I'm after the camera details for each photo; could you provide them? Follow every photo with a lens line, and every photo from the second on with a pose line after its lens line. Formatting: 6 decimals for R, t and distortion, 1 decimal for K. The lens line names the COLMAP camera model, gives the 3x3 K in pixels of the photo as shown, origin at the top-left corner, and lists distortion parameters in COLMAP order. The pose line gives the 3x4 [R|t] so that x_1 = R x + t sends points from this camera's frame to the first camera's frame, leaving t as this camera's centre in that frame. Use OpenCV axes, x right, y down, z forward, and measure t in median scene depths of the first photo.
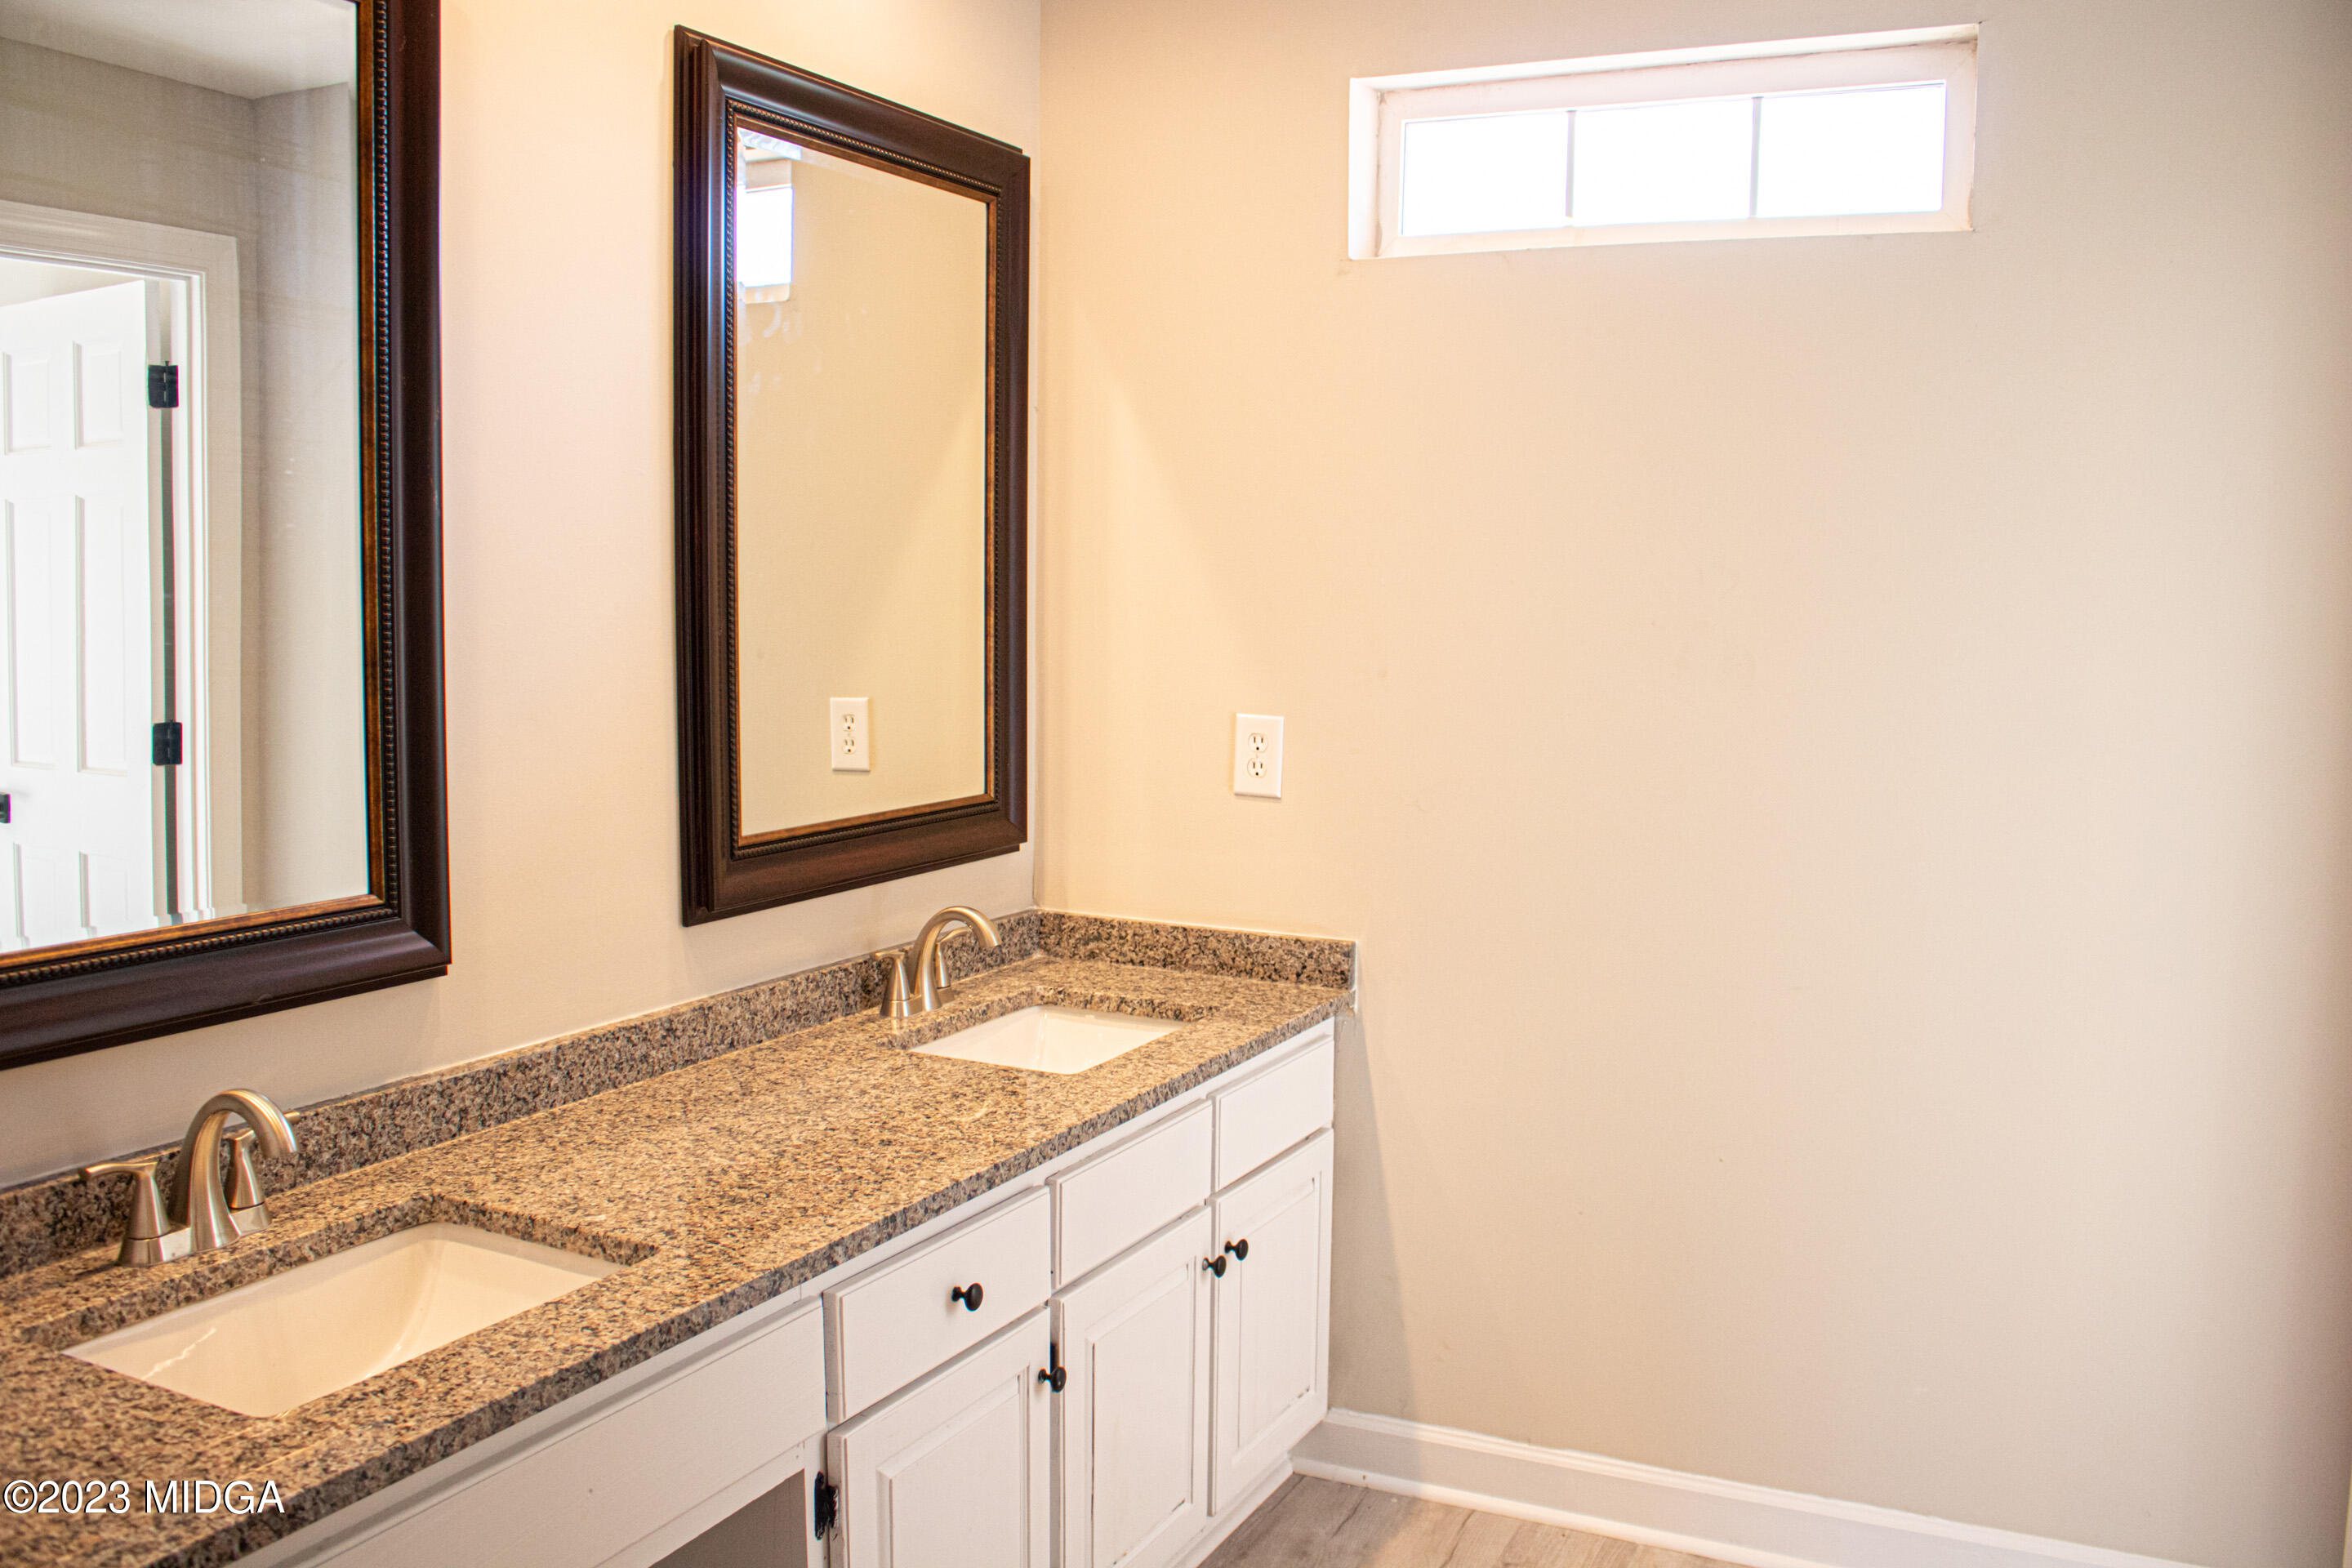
lens RADIAL K [[1995.8, 0, 1179.6], [0, 1995.8, 777.9], [0, 0, 1]] dist [-0.108117, 0.018829]
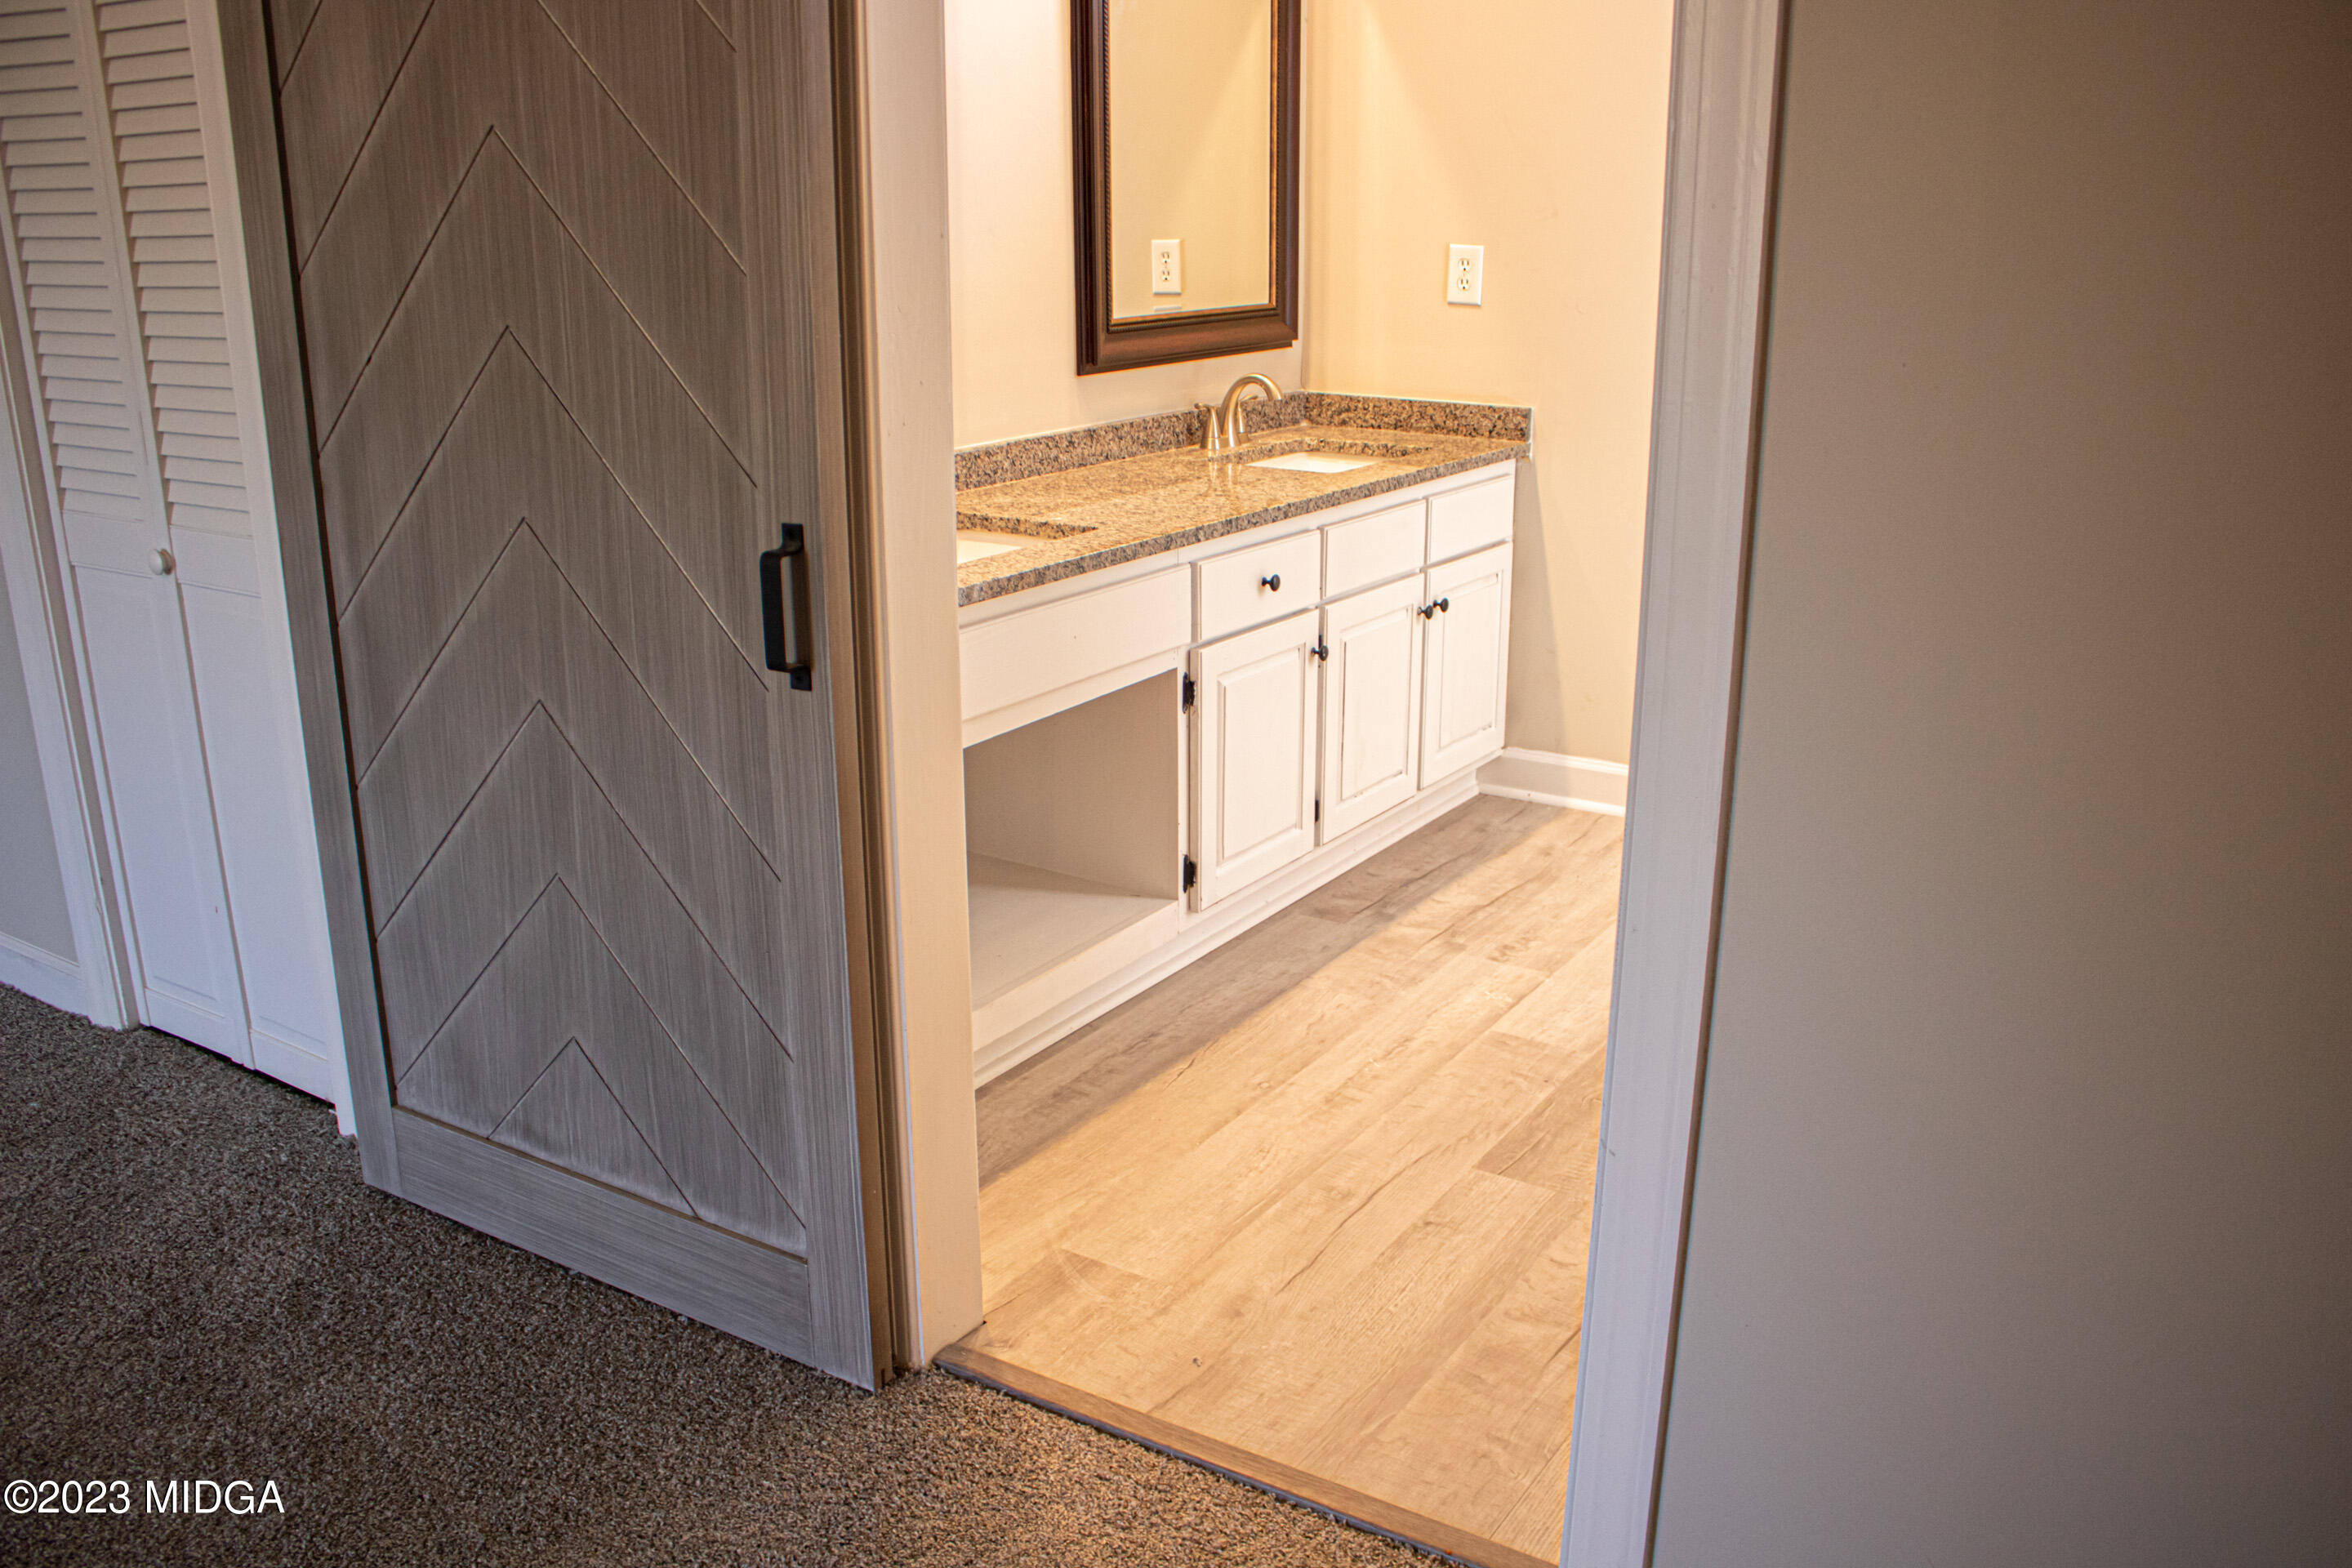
lens RADIAL K [[1995.8, 0, 1177.4], [0, 1995.8, 786.9], [0, 0, 1]] dist [-0.108117, 0.018829]
pose [[0.993275, 0.022618, -0.113546, 0.005065], [-0.000404, 0.981404, 0.191954, 0.082841], [0.115776, -0.190617, 0.974813, -0.482961]]
